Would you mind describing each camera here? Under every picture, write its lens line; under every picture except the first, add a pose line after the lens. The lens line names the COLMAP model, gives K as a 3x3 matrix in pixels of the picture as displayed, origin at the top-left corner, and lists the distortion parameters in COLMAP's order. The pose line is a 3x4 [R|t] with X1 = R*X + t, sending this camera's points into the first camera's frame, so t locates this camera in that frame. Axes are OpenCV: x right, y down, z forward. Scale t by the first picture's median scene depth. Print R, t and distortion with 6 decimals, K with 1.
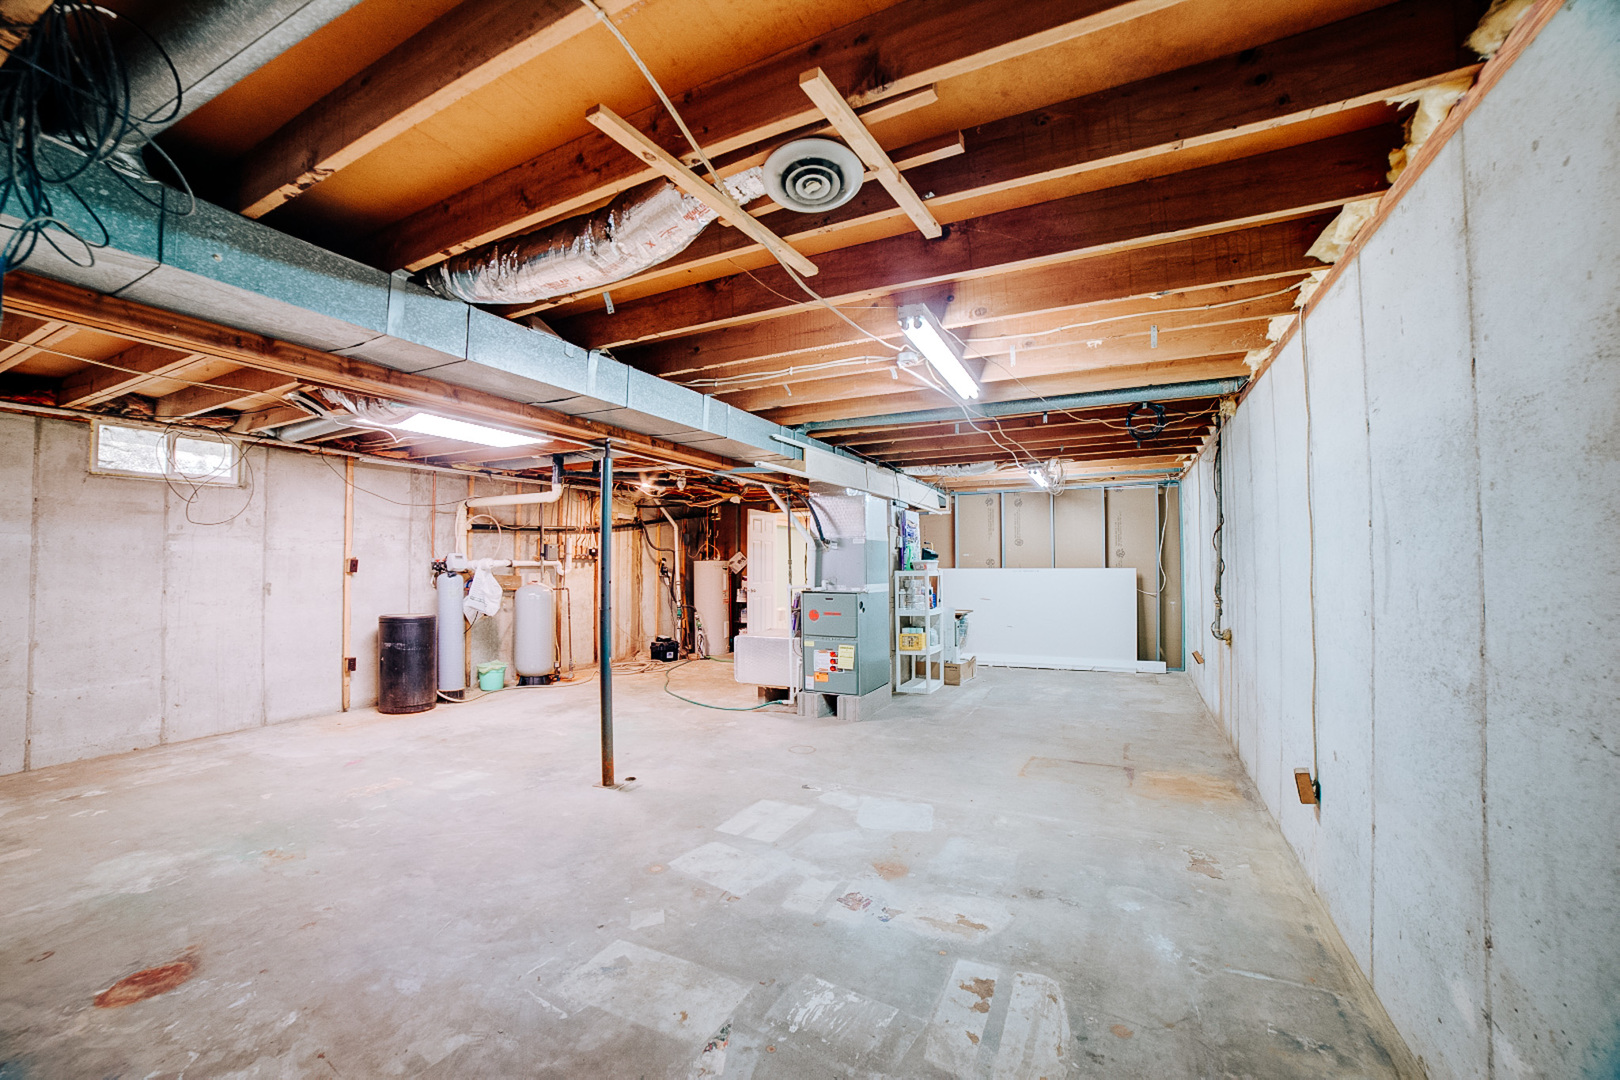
lens RADIAL K [[648.9, 0, 804.6], [0, 648.9, 543.8], [0, 0, 1]] dist [-0.093341, 0.035112]
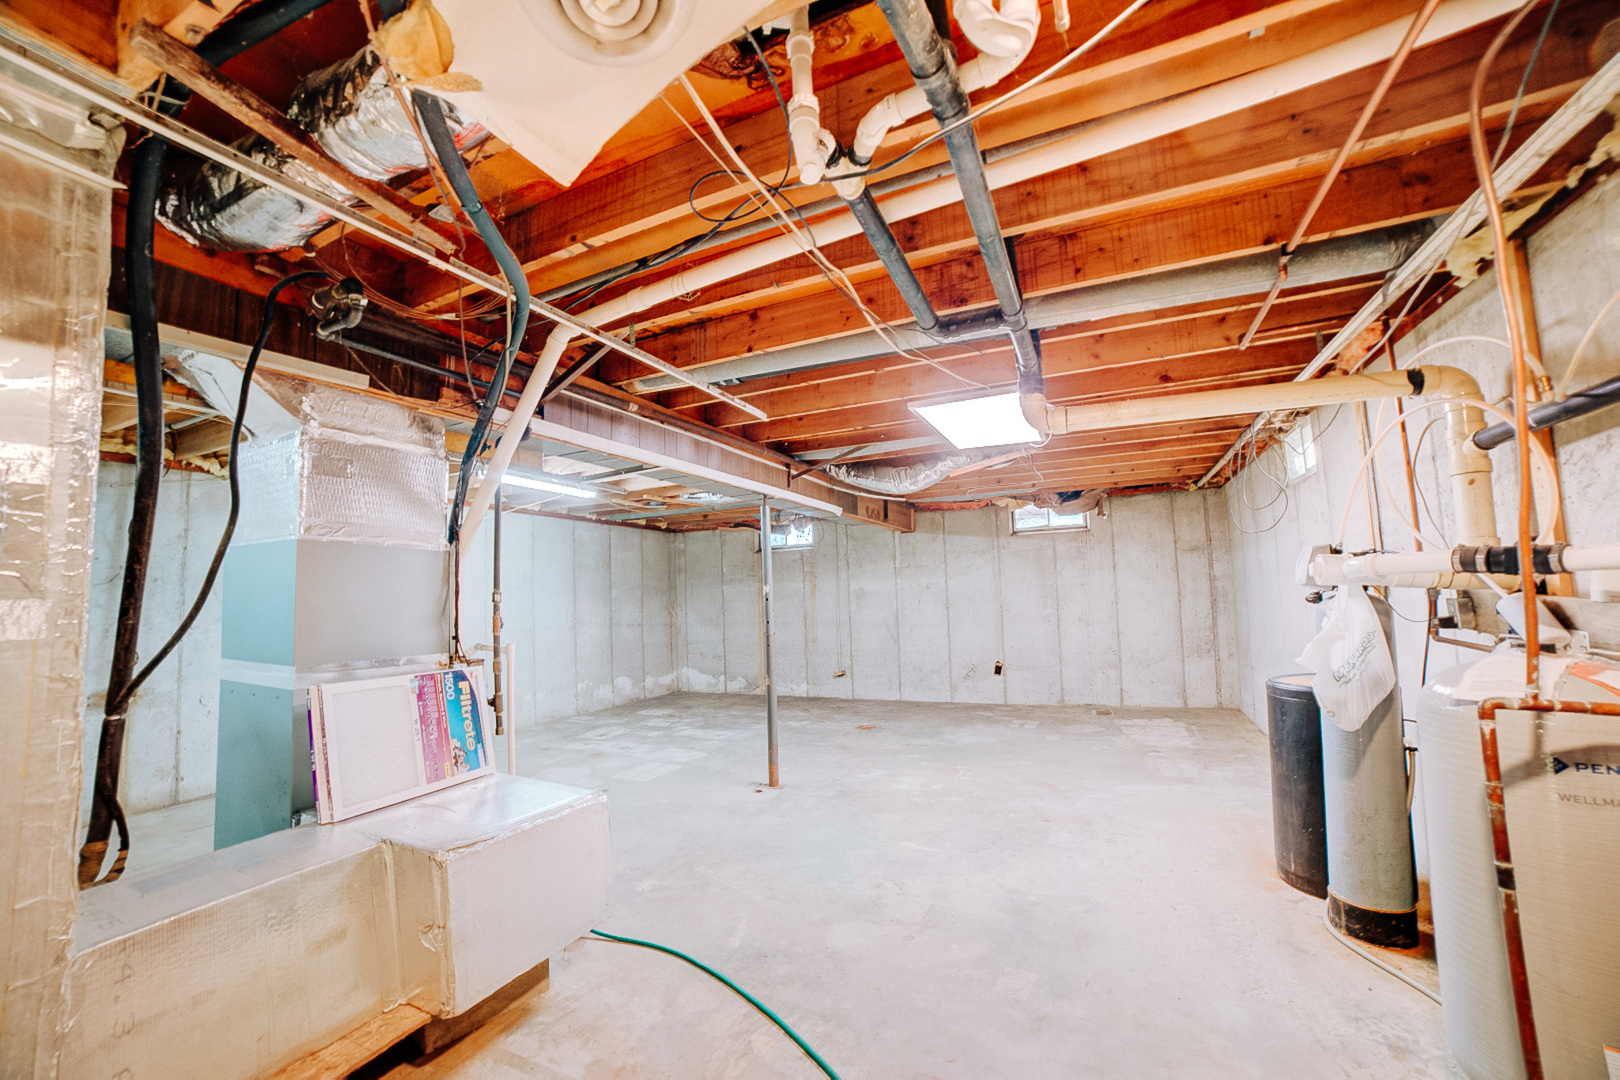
lens RADIAL K [[648.9, 0, 804.6], [0, 648.9, 543.8], [0, 0, 1]] dist [-0.093341, 0.035112]
pose [[-0.998761, 0.036062, -0.034291, -0.363034], [0.039608, 0.993245, -0.109069, 0.071741], [0.030126, -0.110292, -0.993443, 2.360793]]
